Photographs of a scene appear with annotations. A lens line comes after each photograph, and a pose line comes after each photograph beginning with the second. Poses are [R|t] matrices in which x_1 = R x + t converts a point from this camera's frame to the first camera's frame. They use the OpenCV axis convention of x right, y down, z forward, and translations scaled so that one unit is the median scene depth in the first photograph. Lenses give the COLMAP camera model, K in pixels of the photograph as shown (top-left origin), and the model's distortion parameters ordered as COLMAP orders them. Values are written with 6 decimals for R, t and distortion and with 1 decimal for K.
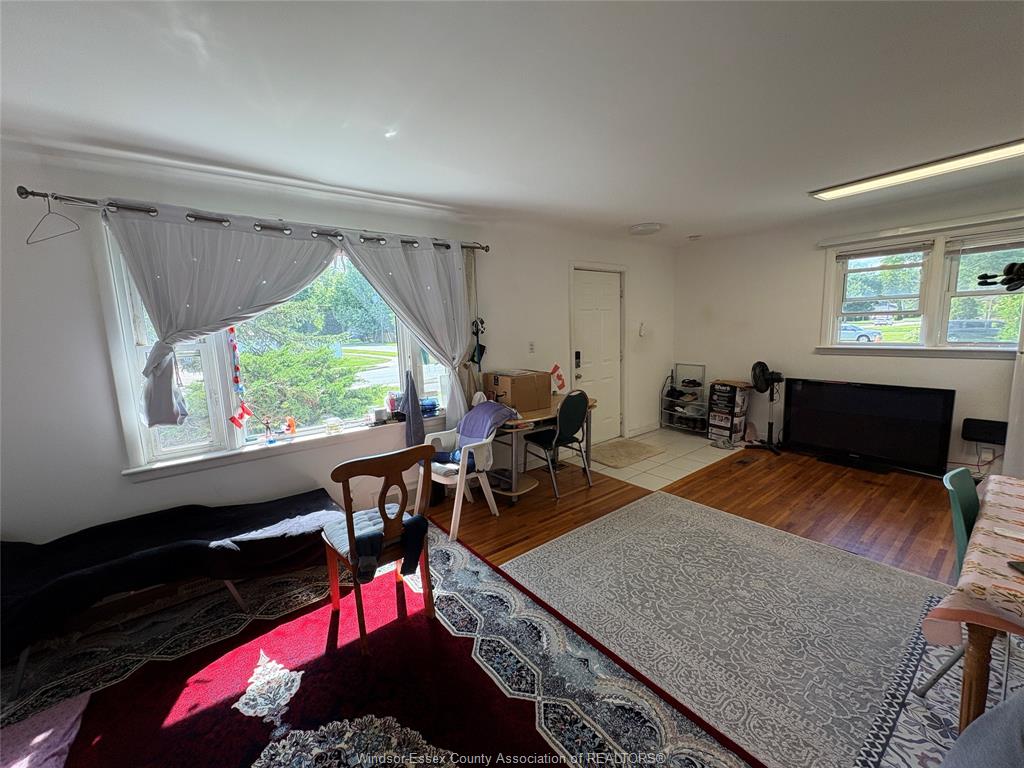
lens RADIAL K [[406.5, 0, 511.6], [0, 406.5, 382.1], [0, 0, 1]] dist [0.000387, 0.000035]
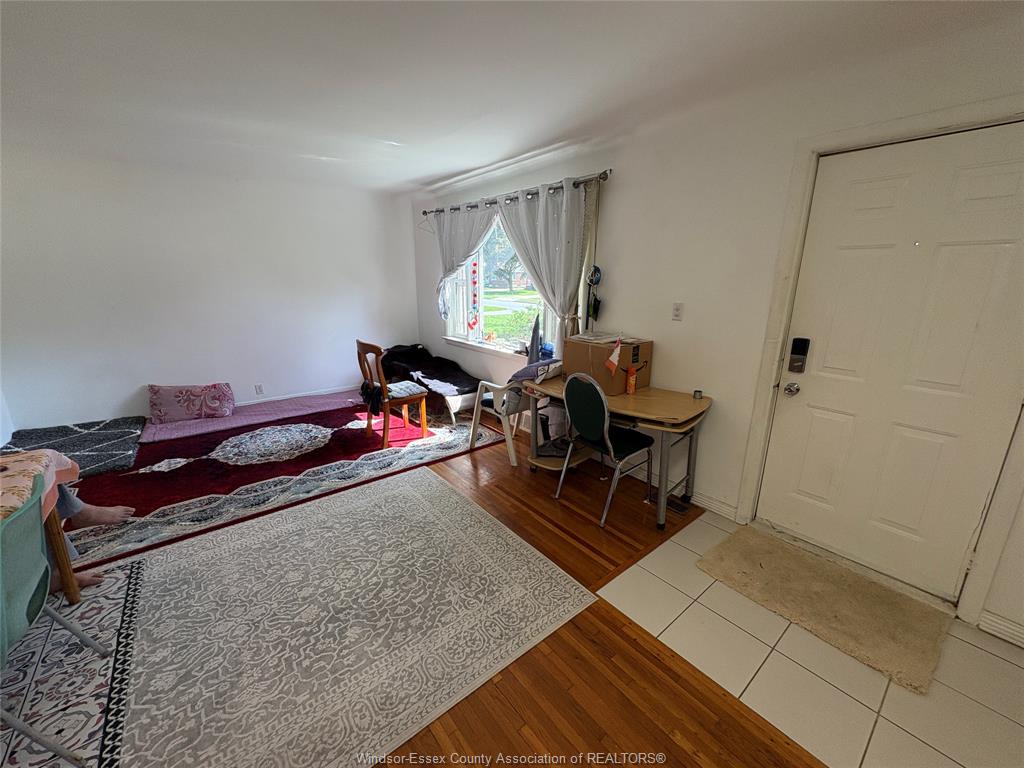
lens RADIAL K [[406.5, 0, 513.4], [0, 406.5, 381.7], [0, 0, 1]] dist [0.000387, 0.000035]
pose [[0.022998, 0.284313, -0.958456, 1.102730], [-0.147912, 0.949126, 0.277996, -0.193530], [0.988733, 0.135374, 0.063882, 1.127791]]
